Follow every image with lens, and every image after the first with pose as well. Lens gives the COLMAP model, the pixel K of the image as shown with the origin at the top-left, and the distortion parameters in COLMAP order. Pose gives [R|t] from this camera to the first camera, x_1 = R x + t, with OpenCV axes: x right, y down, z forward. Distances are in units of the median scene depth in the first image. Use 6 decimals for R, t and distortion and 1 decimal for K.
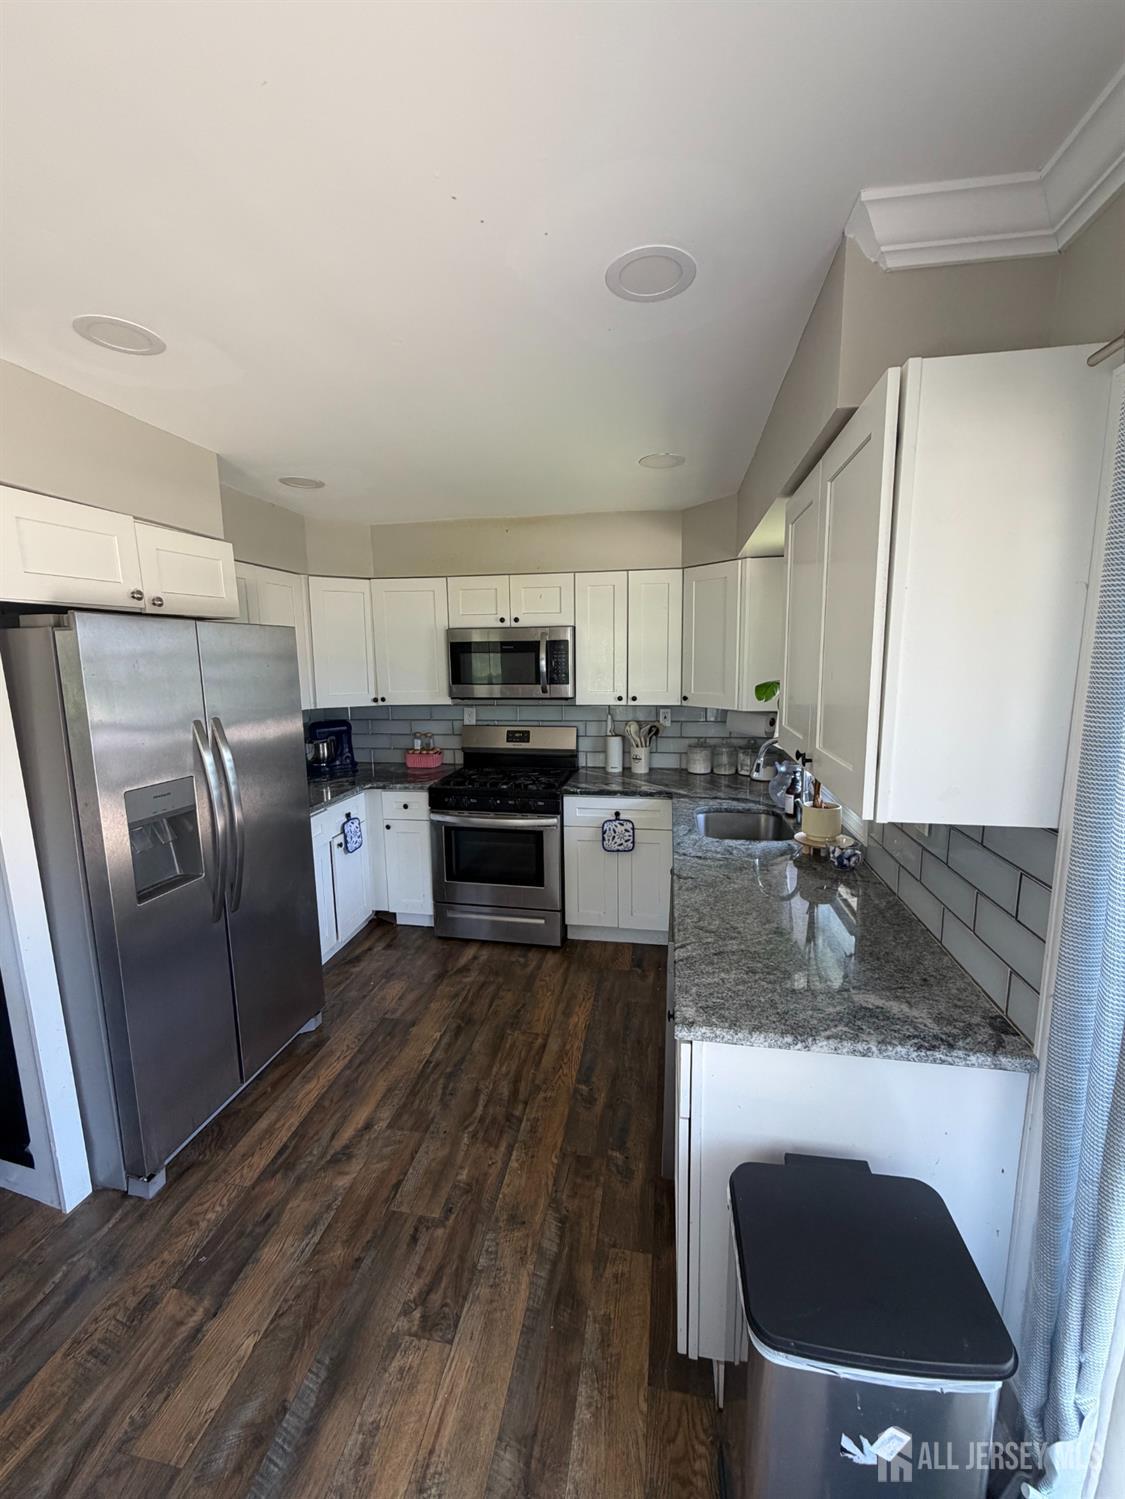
lens RADIAL K [[594.2, 0, 562.8], [0, 594.2, 734.4], [0, 0, 1]] dist [0.011421, -0.000999]
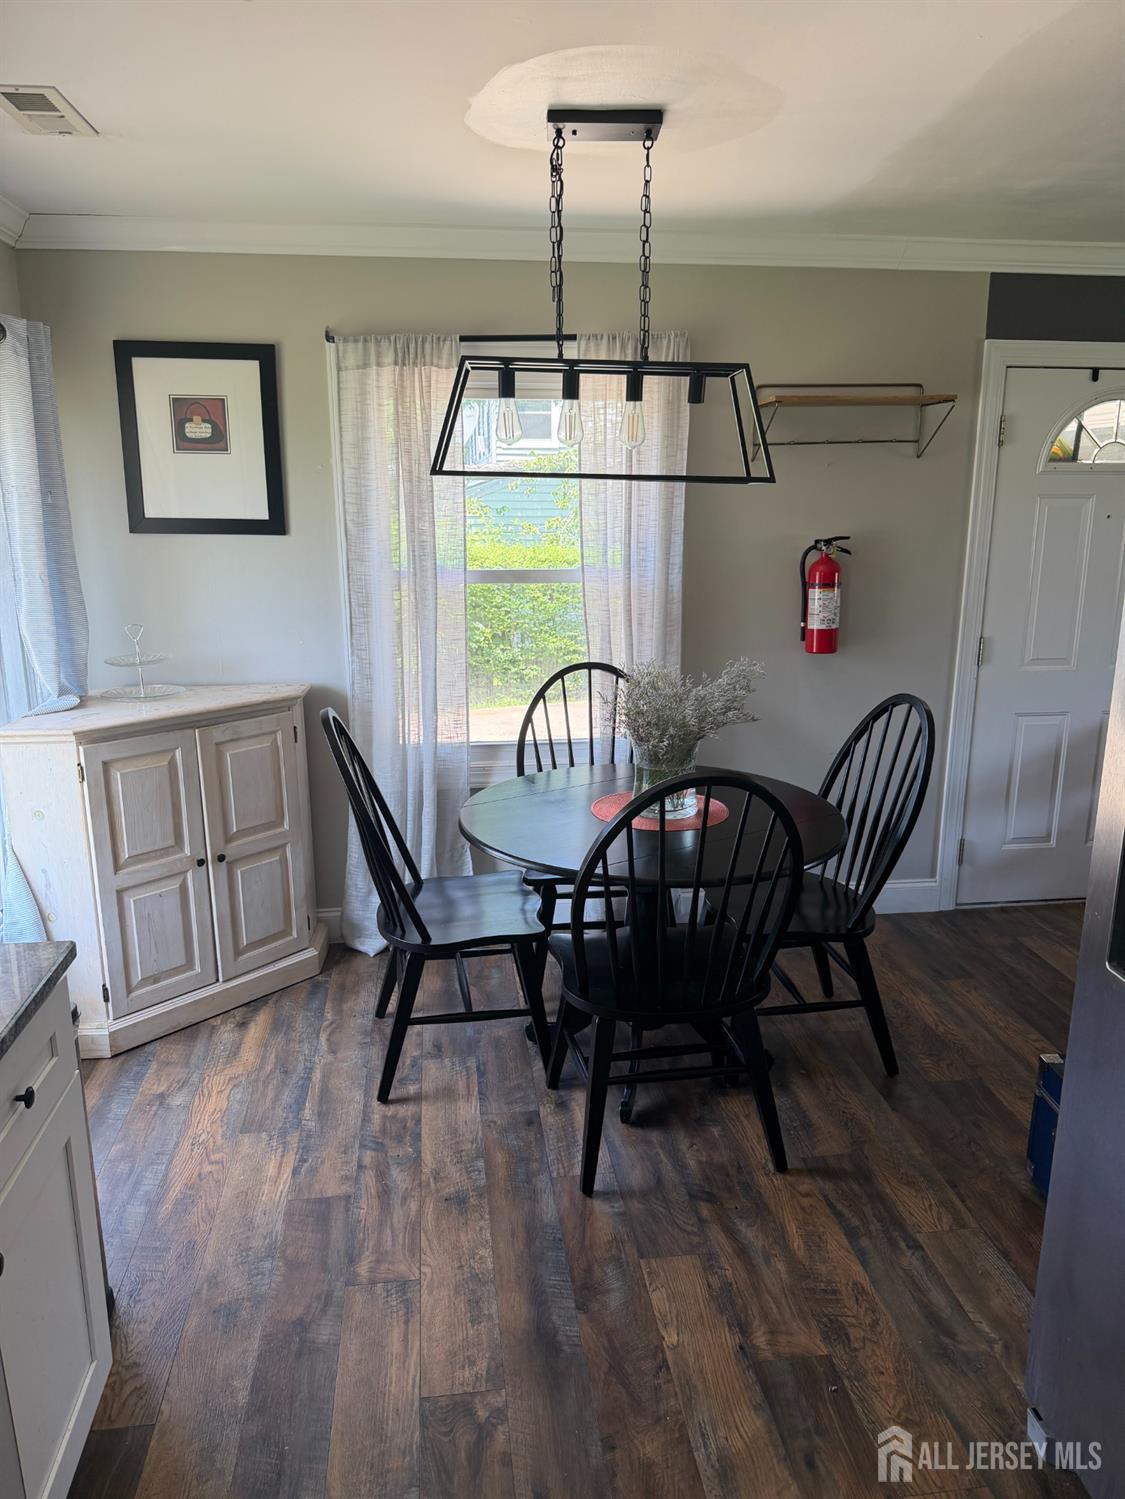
lens RADIAL K [[1055.9, 0, 563.5], [0, 1055.9, 747.8], [0, 0, 1]] dist [0.061932, -0.056949]
pose [[-0.953744, 0.089135, -0.287102, -0.026499], [-0.022671, 0.930986, 0.364351, -0.158096], [0.299764, 0.354006, -0.885901, 1.252106]]
